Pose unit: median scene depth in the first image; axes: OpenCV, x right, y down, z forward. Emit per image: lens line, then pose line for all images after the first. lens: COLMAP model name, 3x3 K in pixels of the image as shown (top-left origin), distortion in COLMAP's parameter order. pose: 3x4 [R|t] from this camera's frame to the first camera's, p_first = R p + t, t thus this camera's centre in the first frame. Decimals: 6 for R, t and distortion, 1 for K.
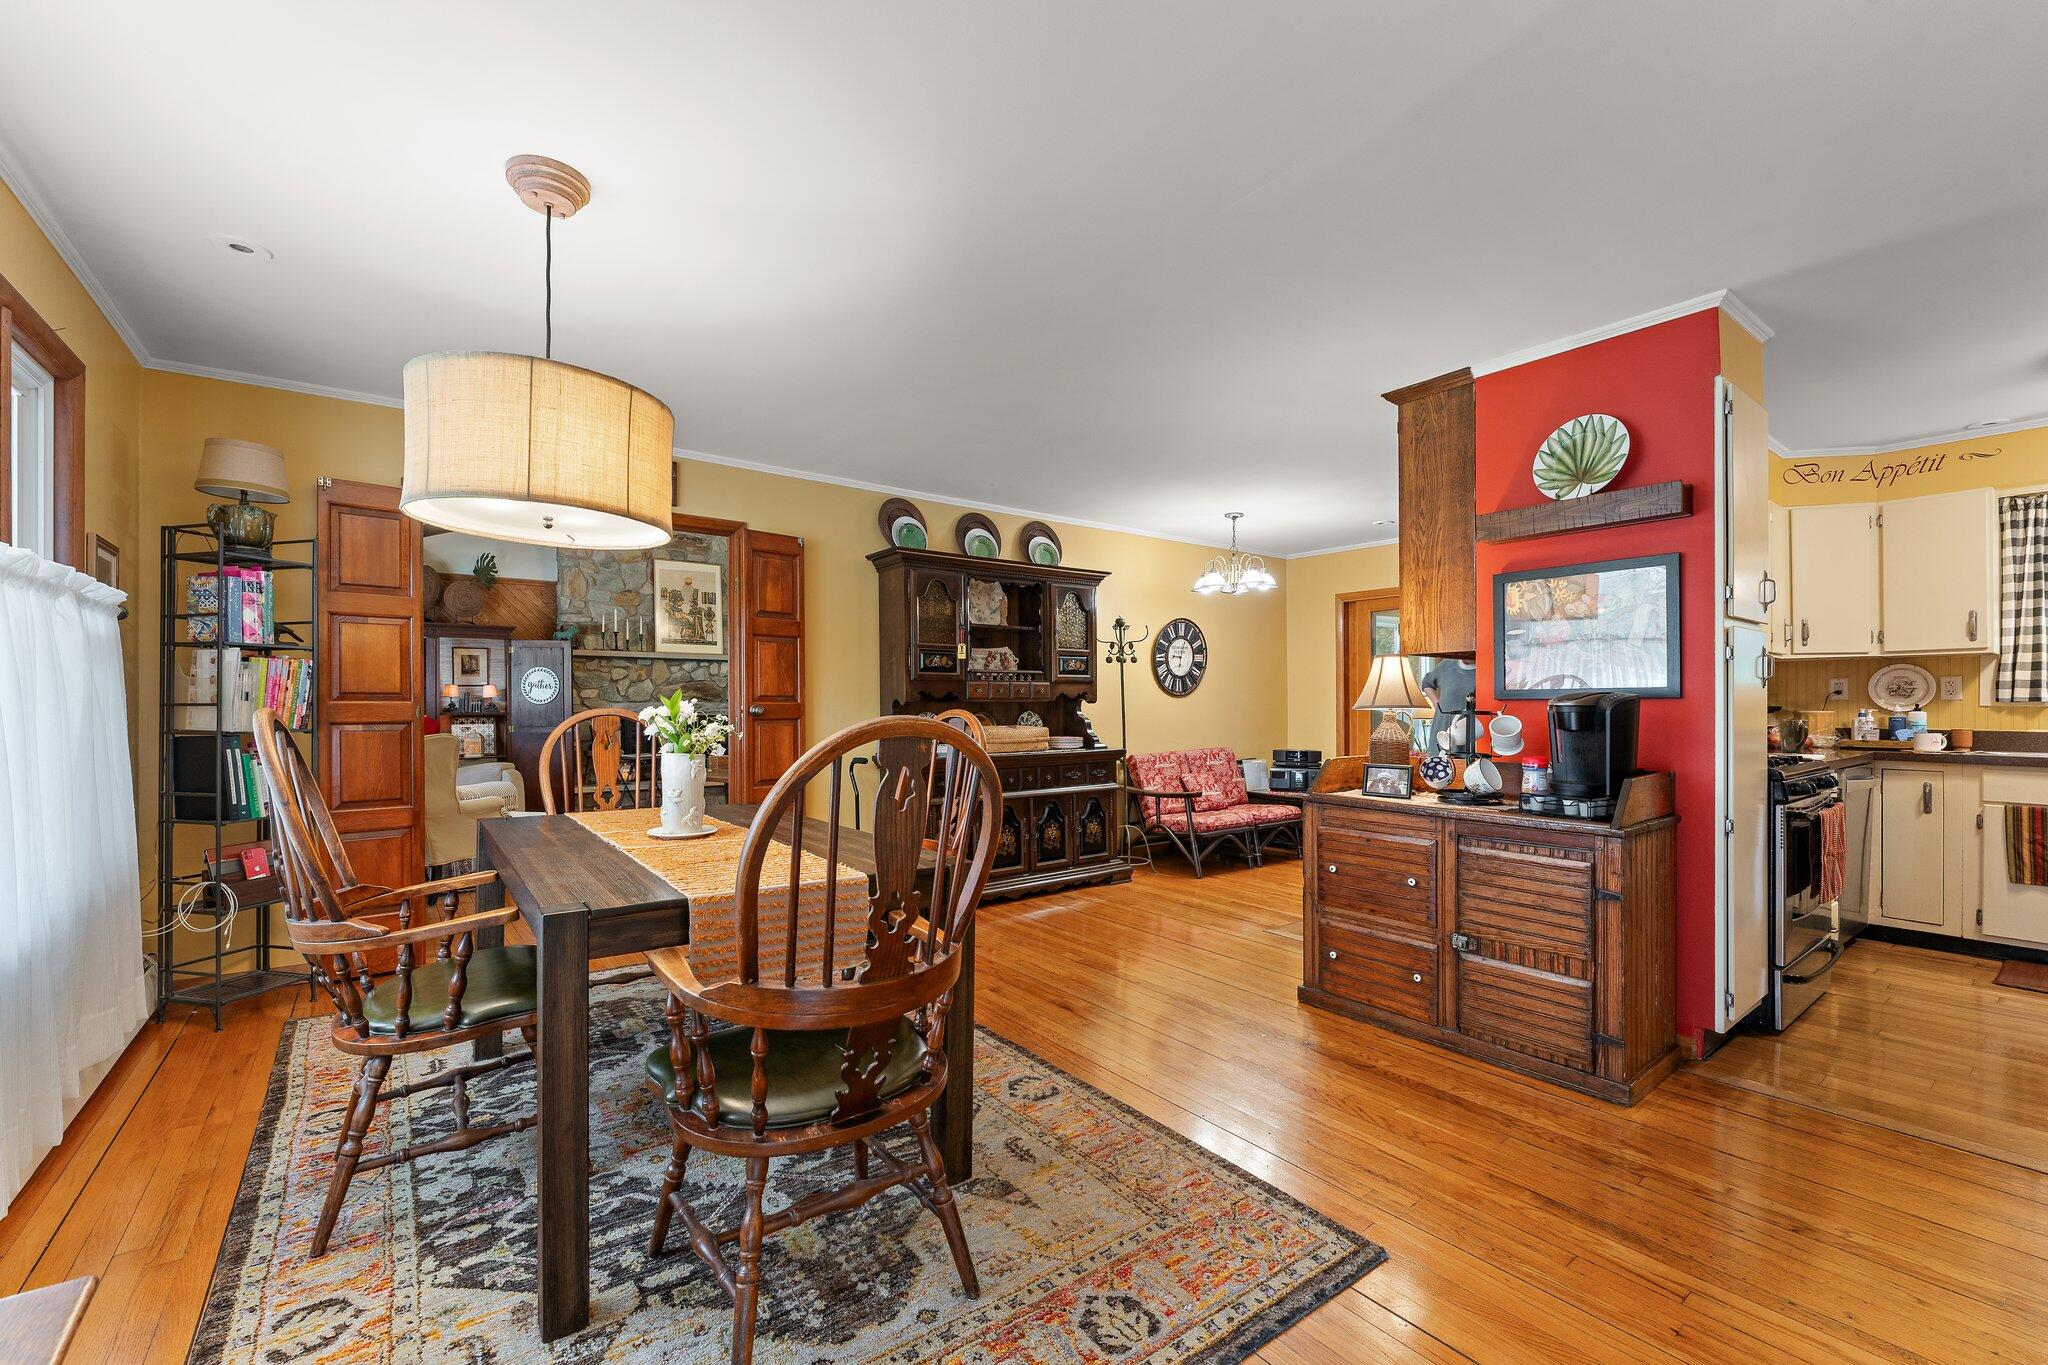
lens RADIAL K [[849.7, 0, 1029.8], [0, 849.7, 703.5], [0, 0, 1]] dist [0.000440, -0.000016]
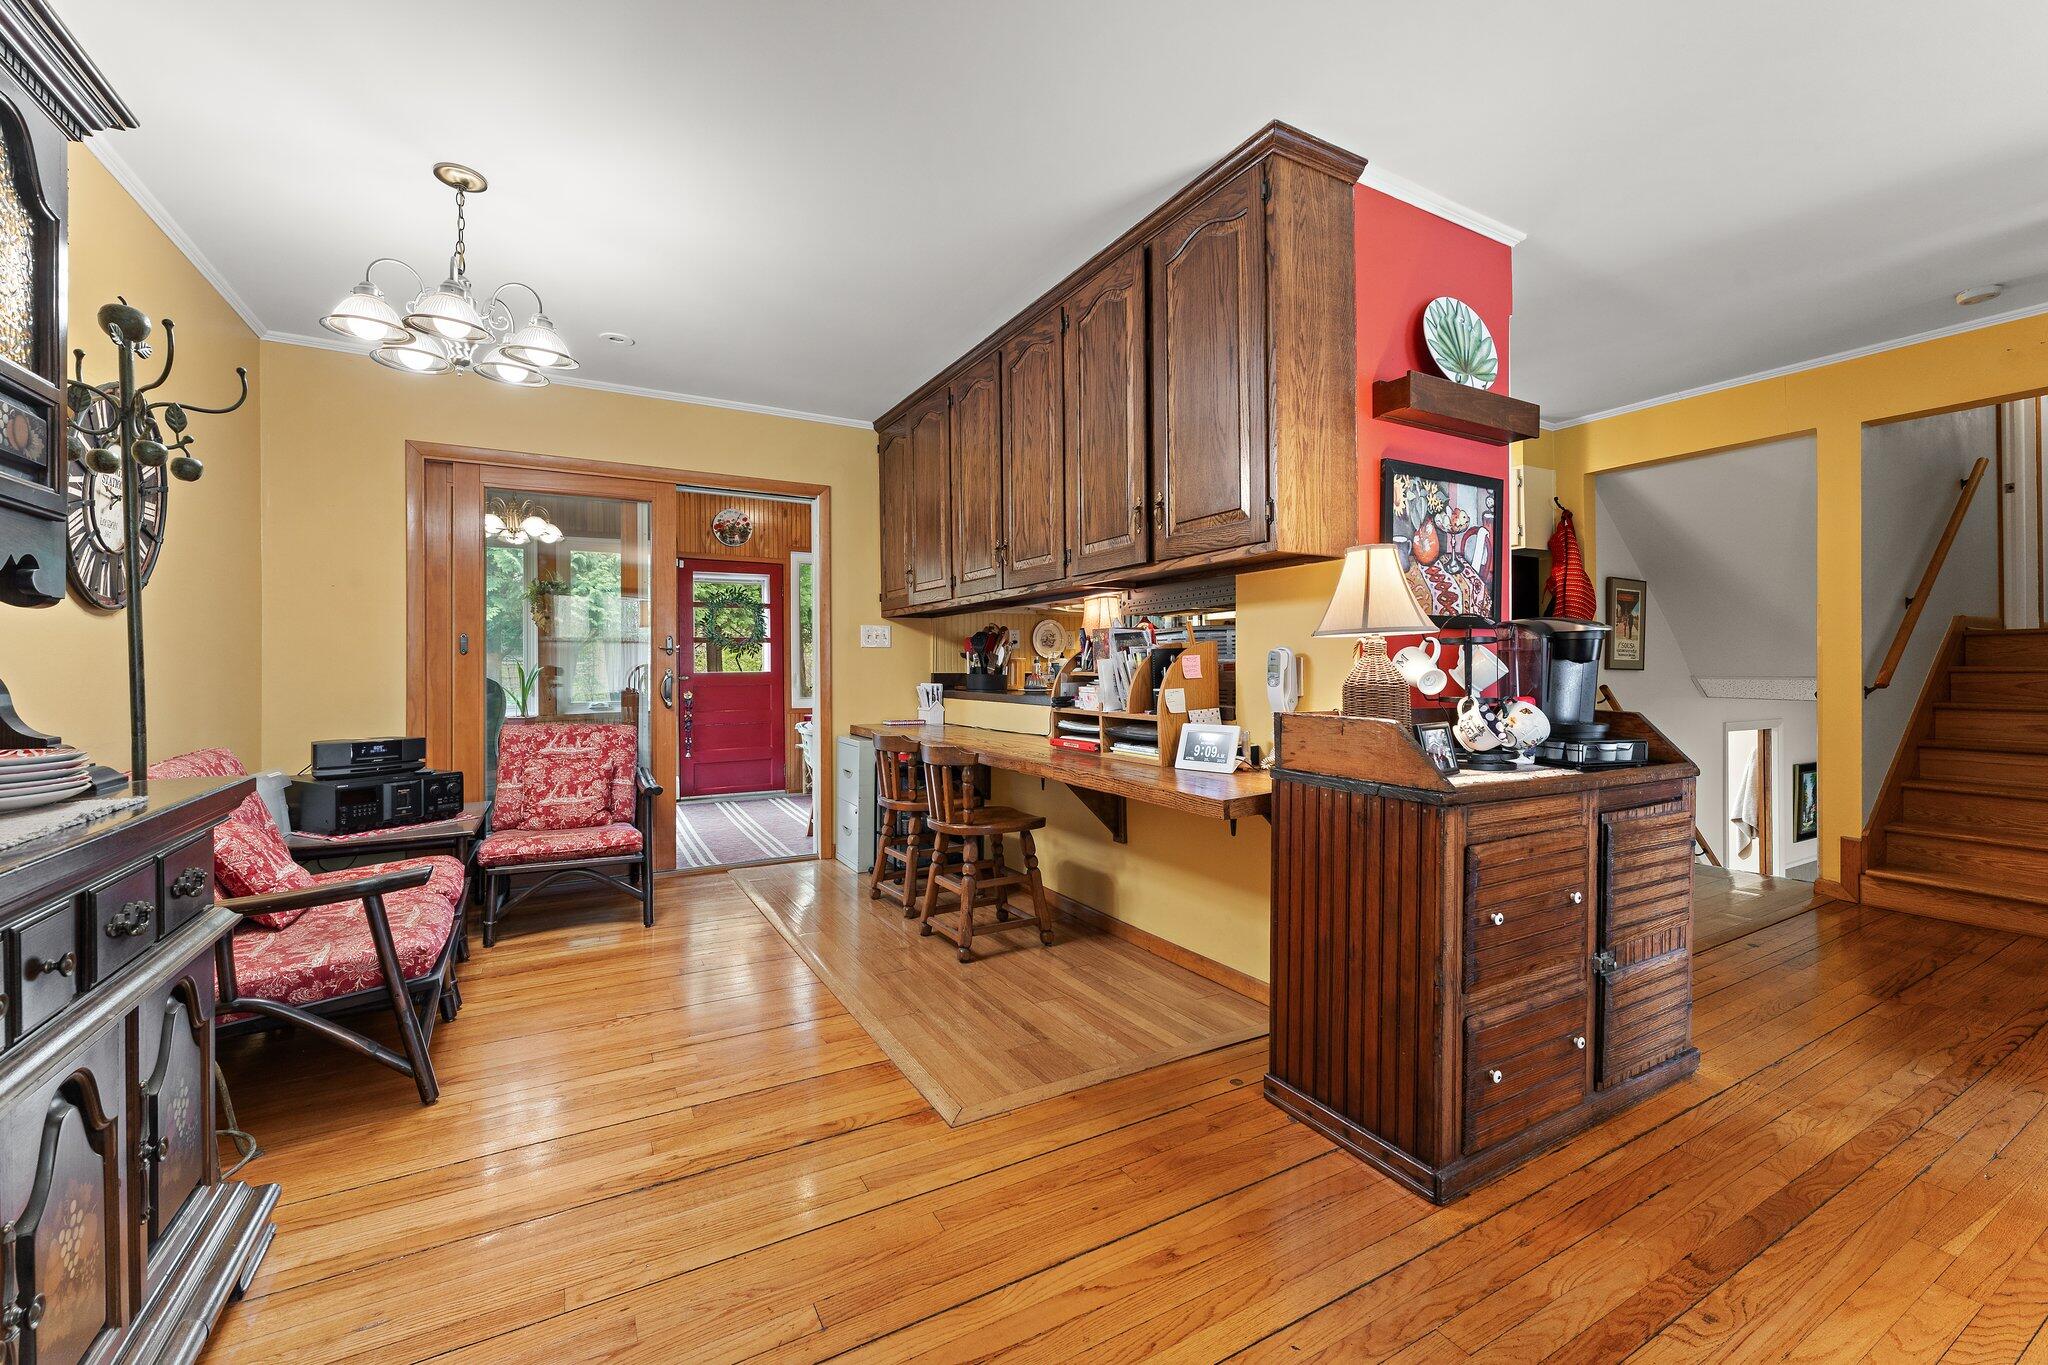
lens RADIAL K [[816.4, 0, 1013.9], [0, 816.4, 665.6], [0, 0, 1]] dist [-0.000450, 0.000372]
pose [[0.145016, 0.002264, 0.989427, -0.164261], [0.000545, 0.999997, -0.002368, 0.024796], [-0.989429, 0.000883, 0.145015, 0.959712]]
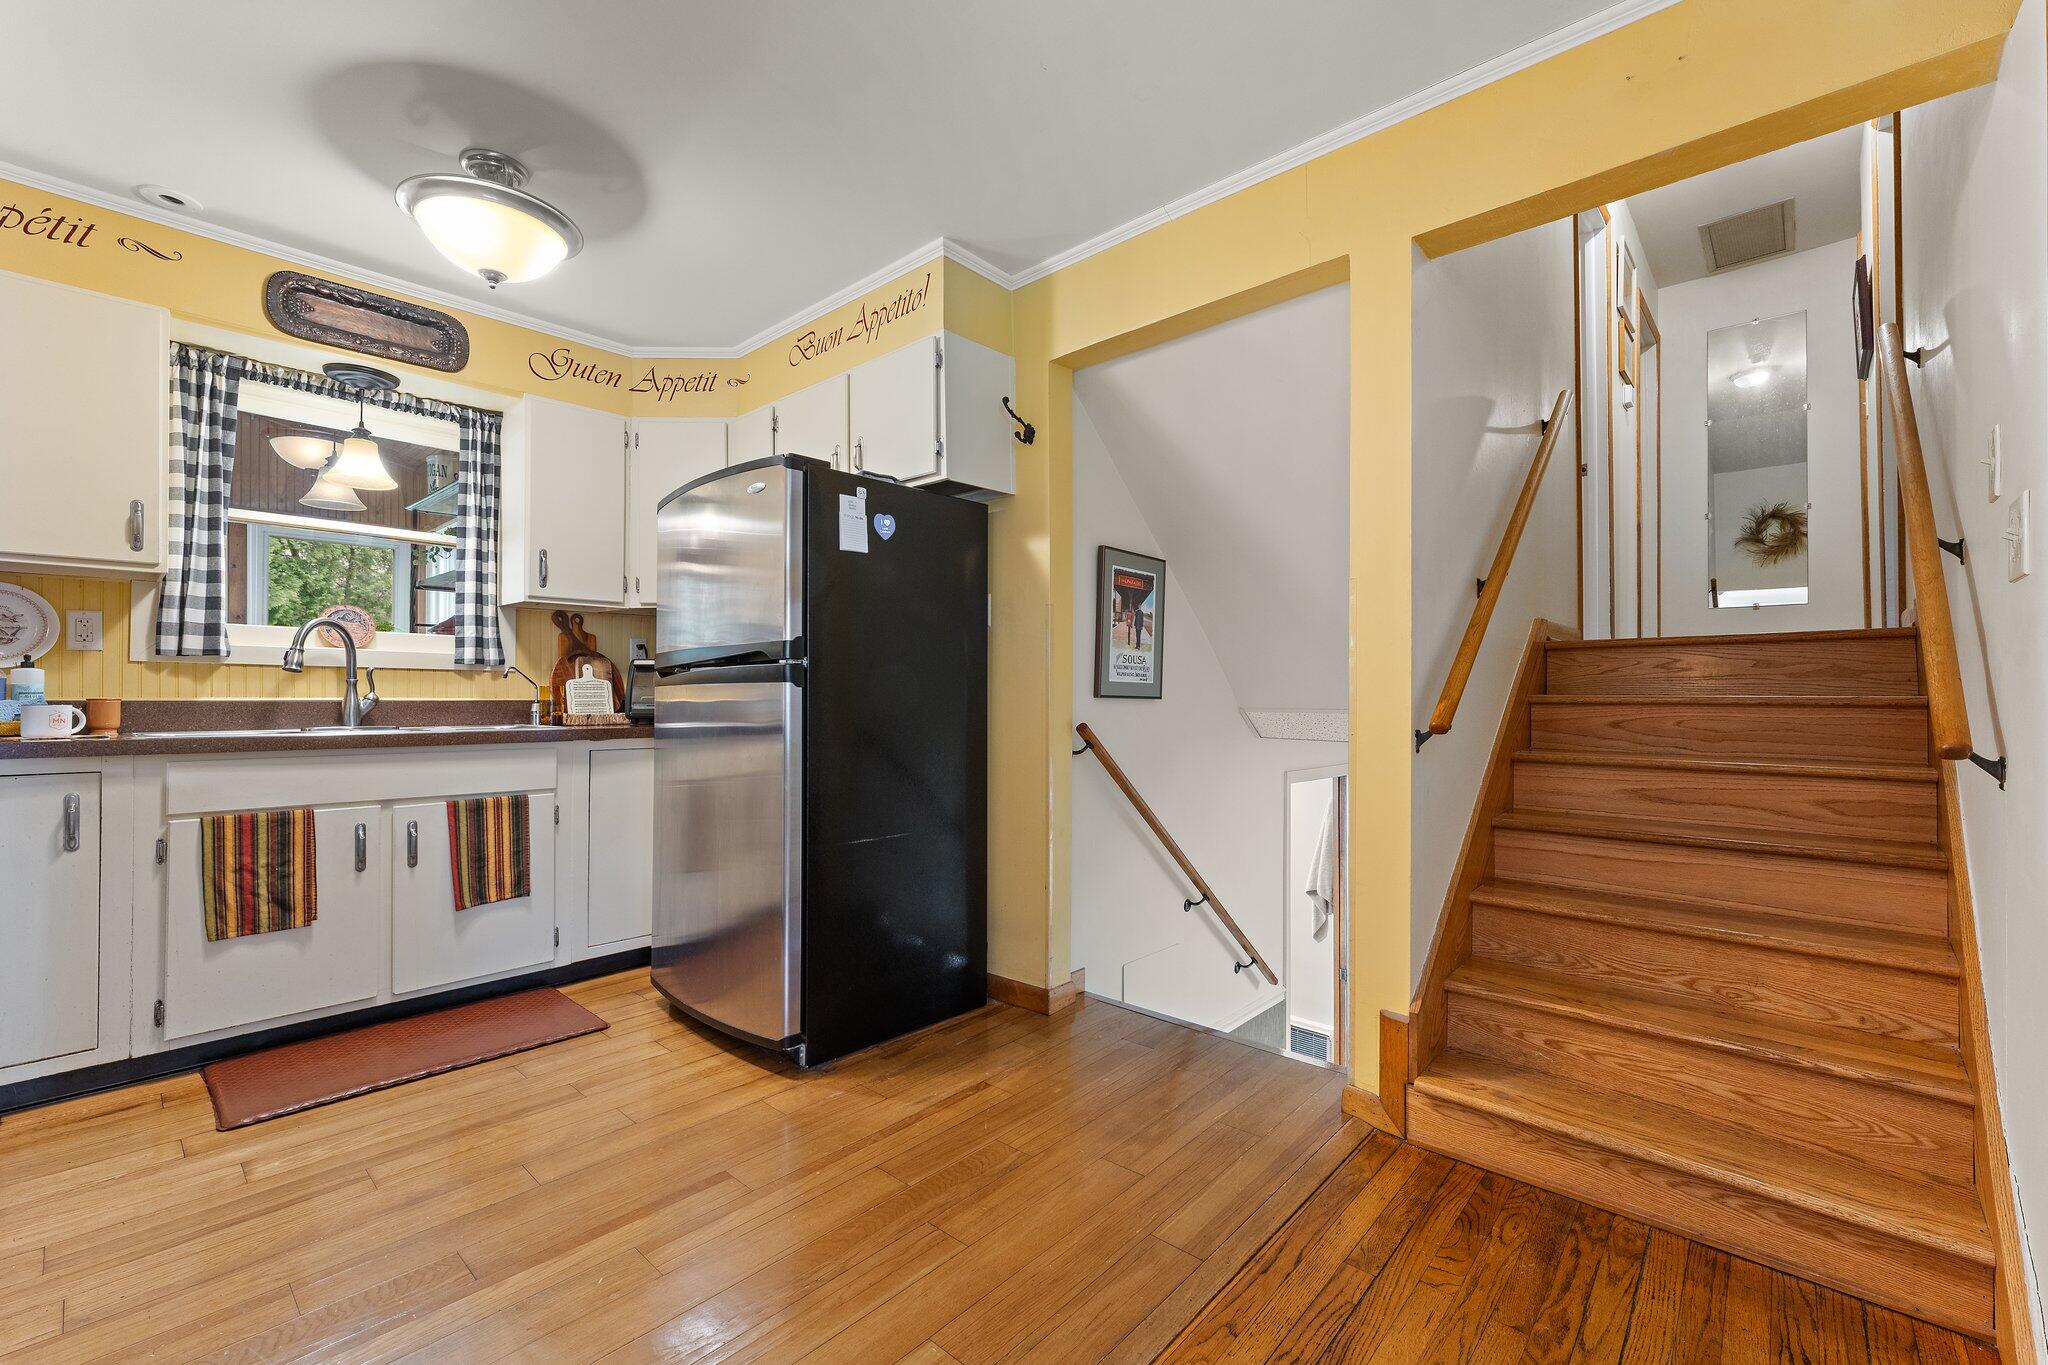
lens RADIAL K [[853.0, 0, 1000.4], [0, 853.0, 687.7], [0, 0, 1]] dist [-0.001189, -0.000007]
pose [[-0.165287, 0.006502, 0.986224, 0.405582], [-0.003987, 0.999966, -0.007260, 0.025395], [-0.986238, -0.005132, -0.165255, 0.487235]]
